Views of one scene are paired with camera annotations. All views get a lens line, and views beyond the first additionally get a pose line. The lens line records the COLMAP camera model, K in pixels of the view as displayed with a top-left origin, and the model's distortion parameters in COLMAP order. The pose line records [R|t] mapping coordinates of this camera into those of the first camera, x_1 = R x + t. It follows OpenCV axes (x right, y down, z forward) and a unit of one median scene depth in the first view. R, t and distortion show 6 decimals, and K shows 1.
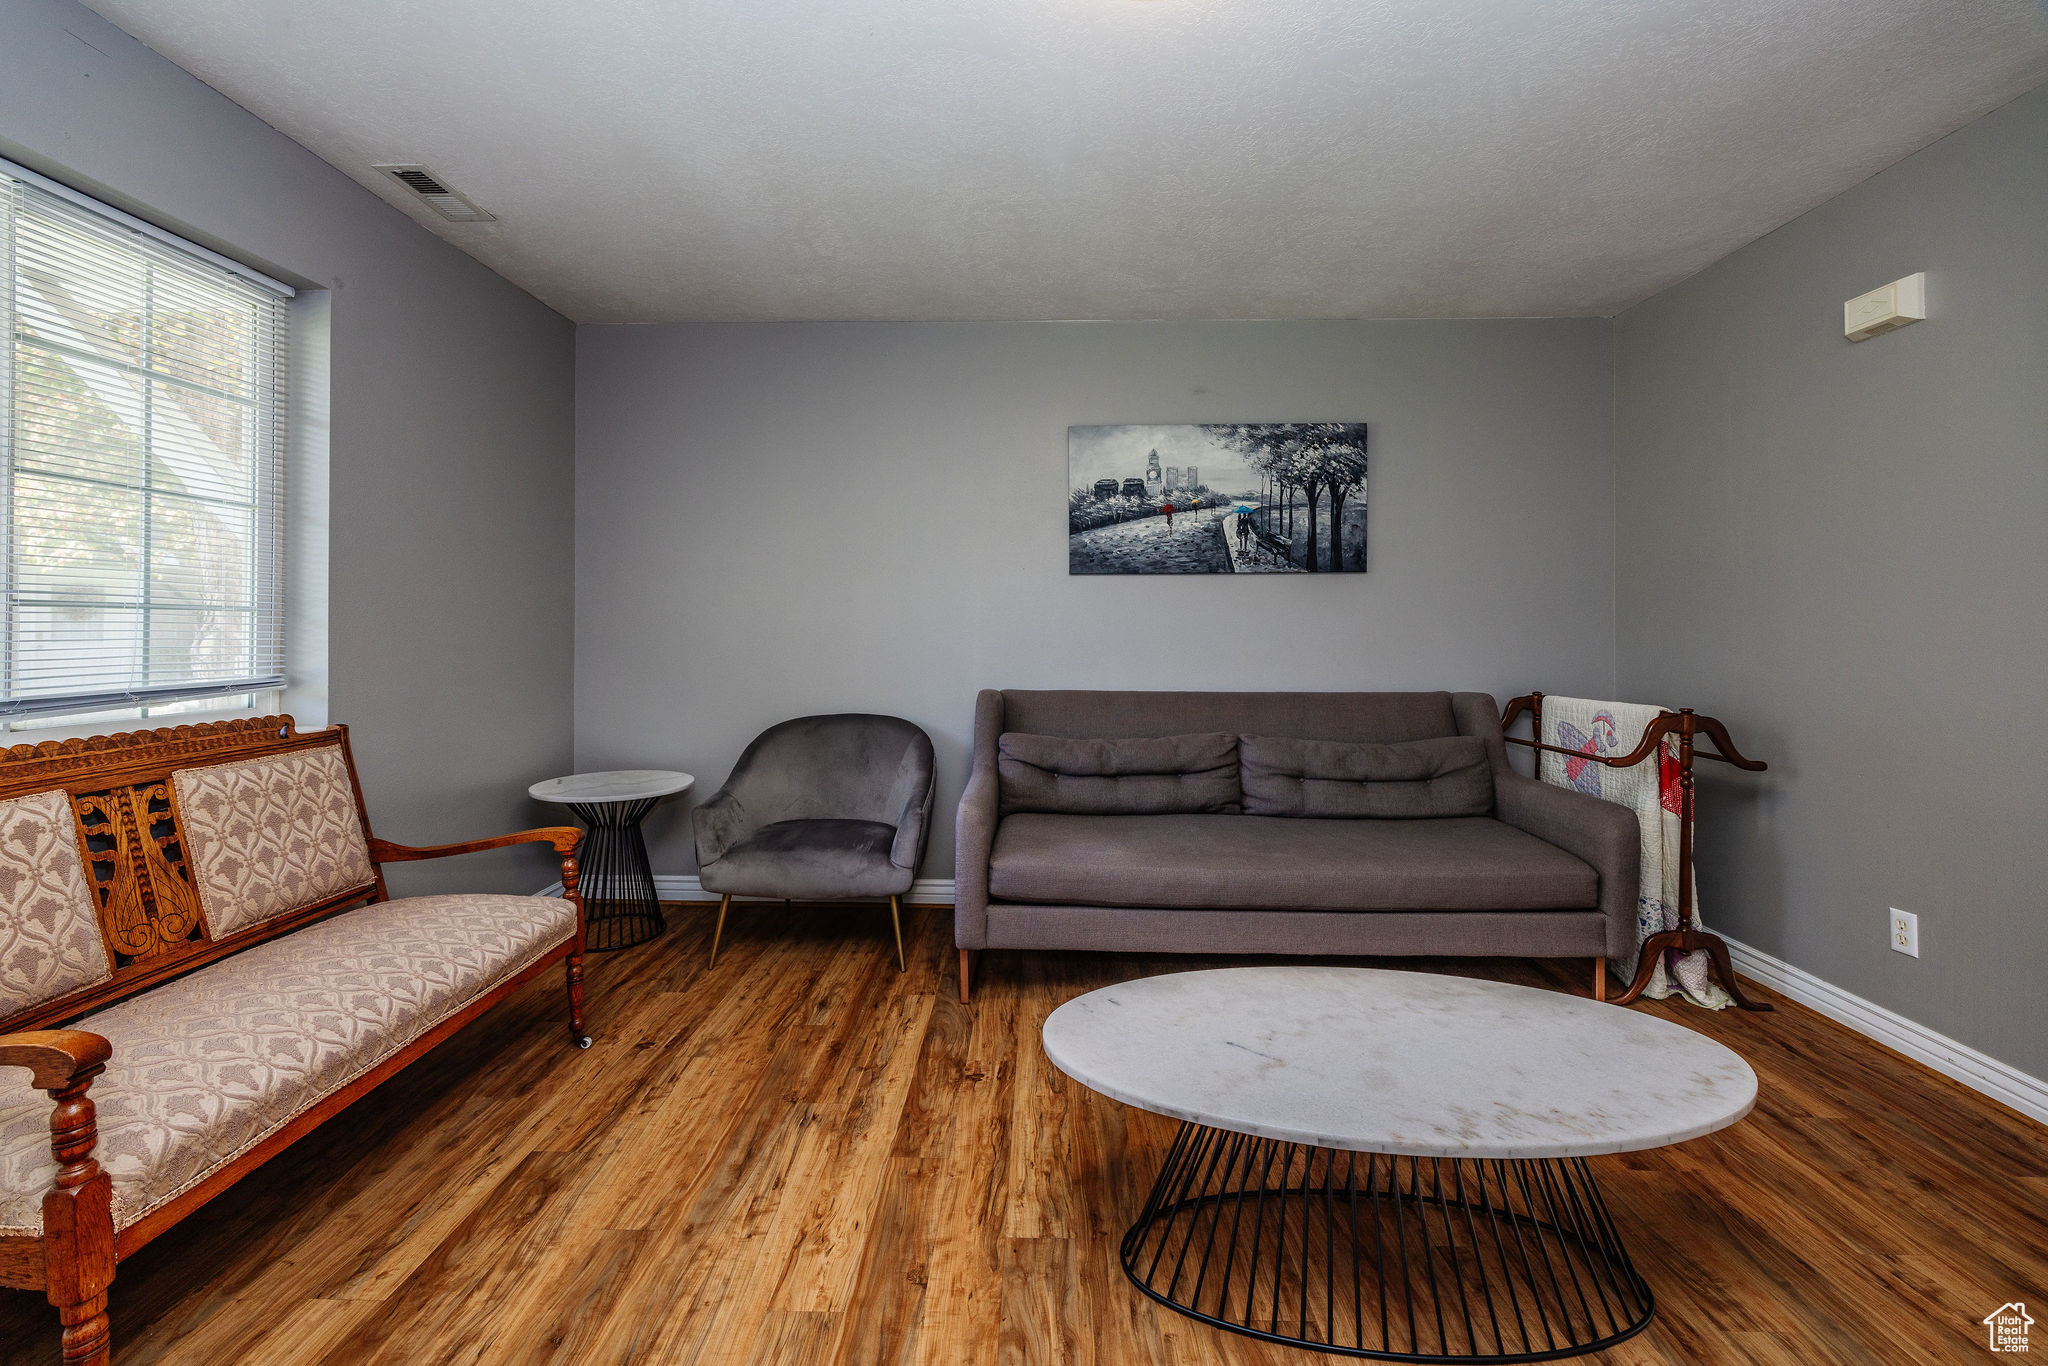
lens RADIAL K [[826.5, 0, 1004.5], [0, 826.5, 630.0], [0, 0, 1]] dist [0.000158, 0.000032]
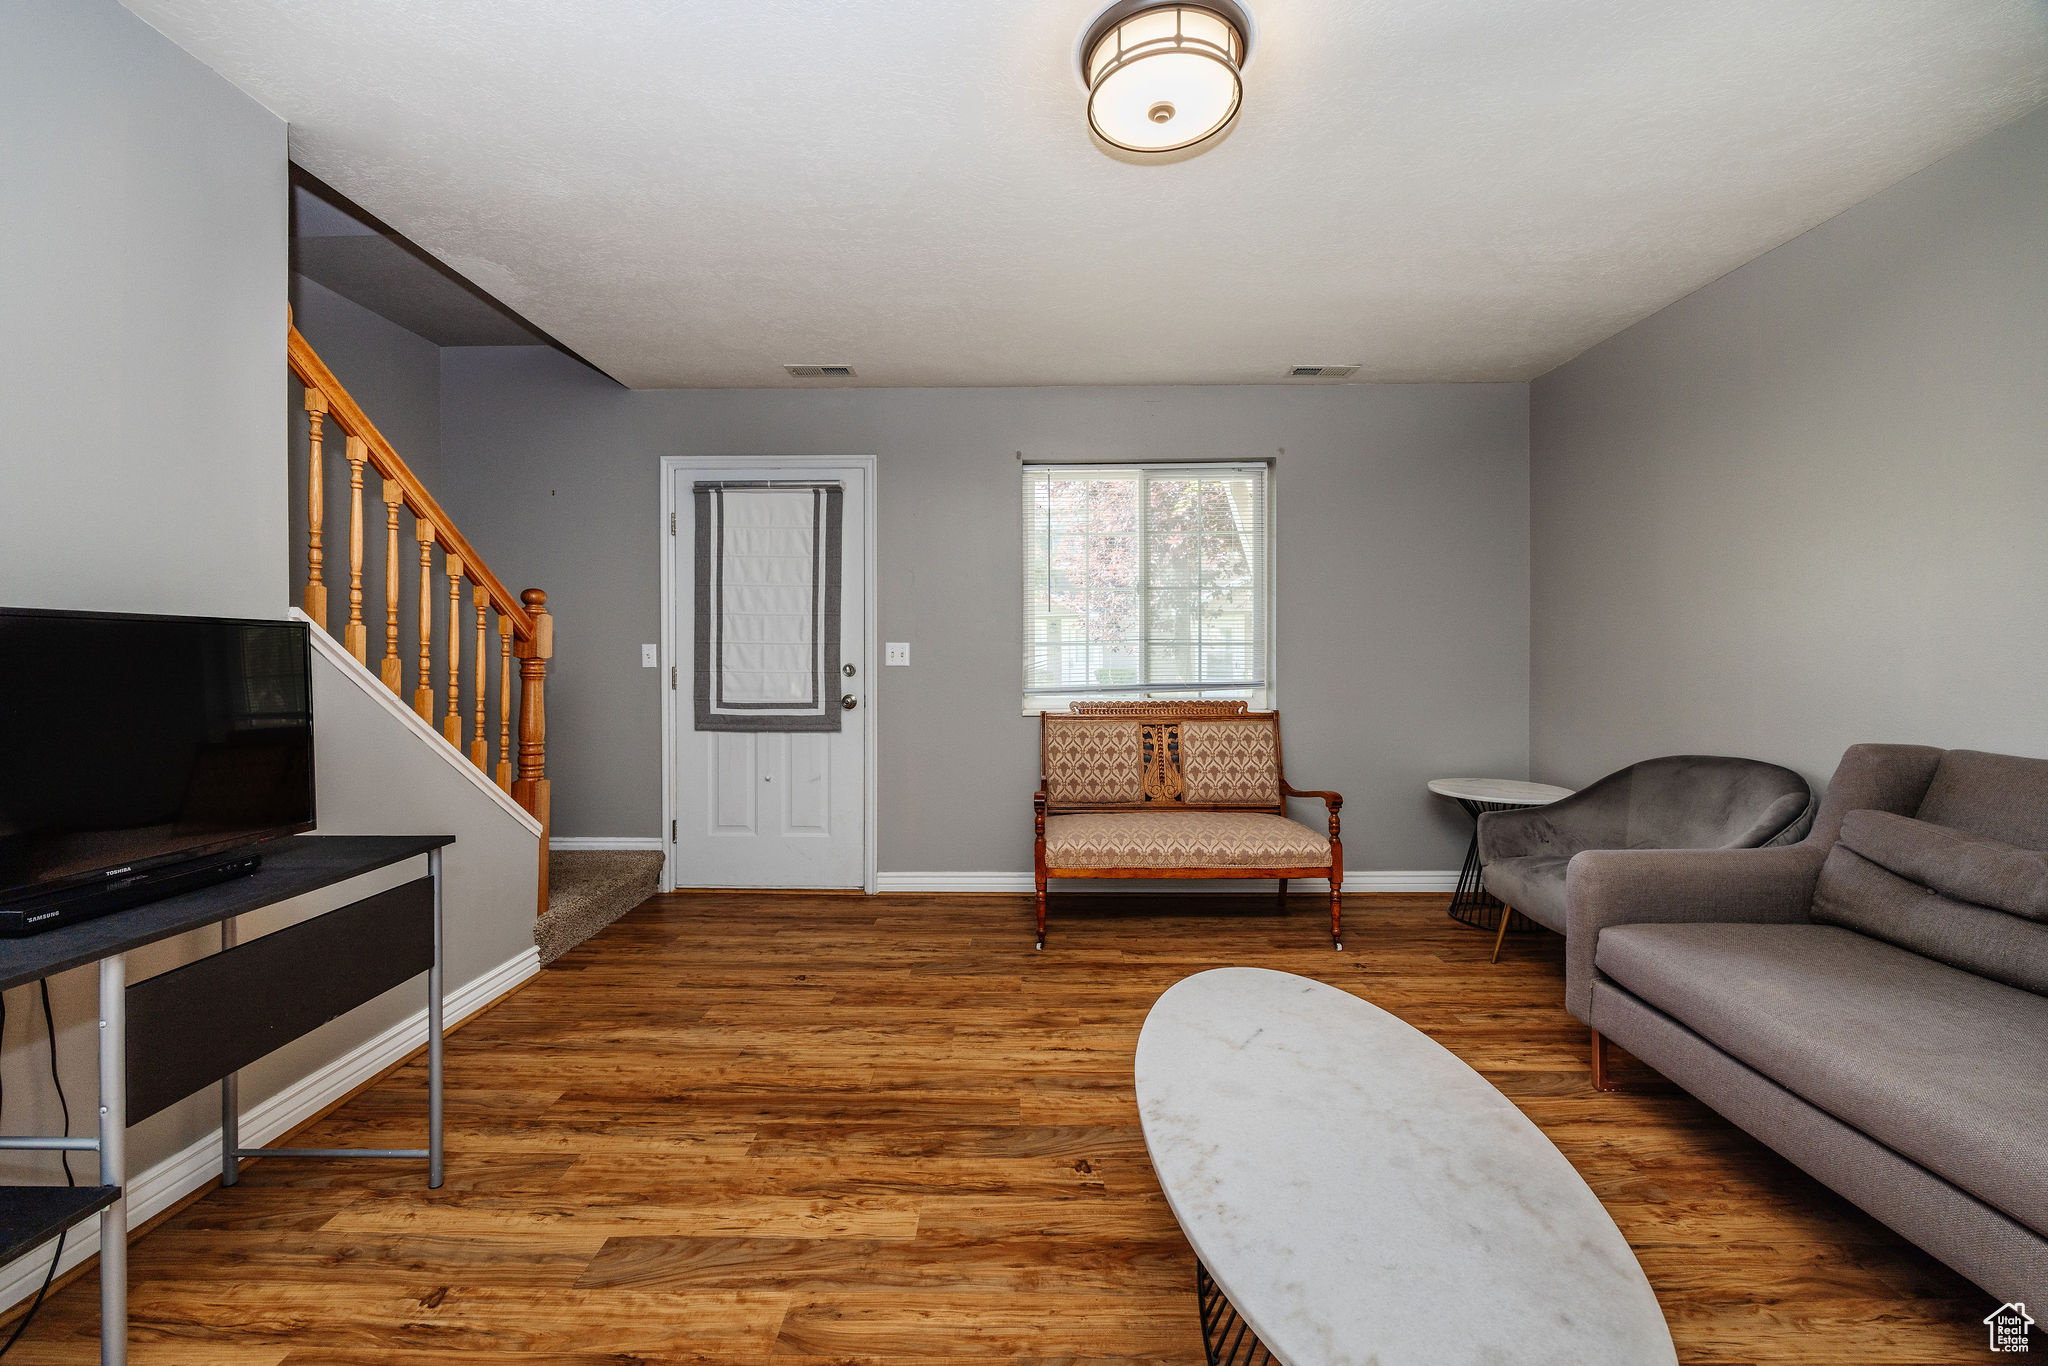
lens RADIAL K [[826.5, 0, 1019.5], [0, 826.5, 664.6], [0, 0, 1]] dist [0.000158, 0.000032]
pose [[0.014404, 0.010286, -0.999843, 1.026238], [0.004356, 0.999937, 0.010349, -0.000748], [0.999887, -0.004505, 0.014359, 0.500120]]
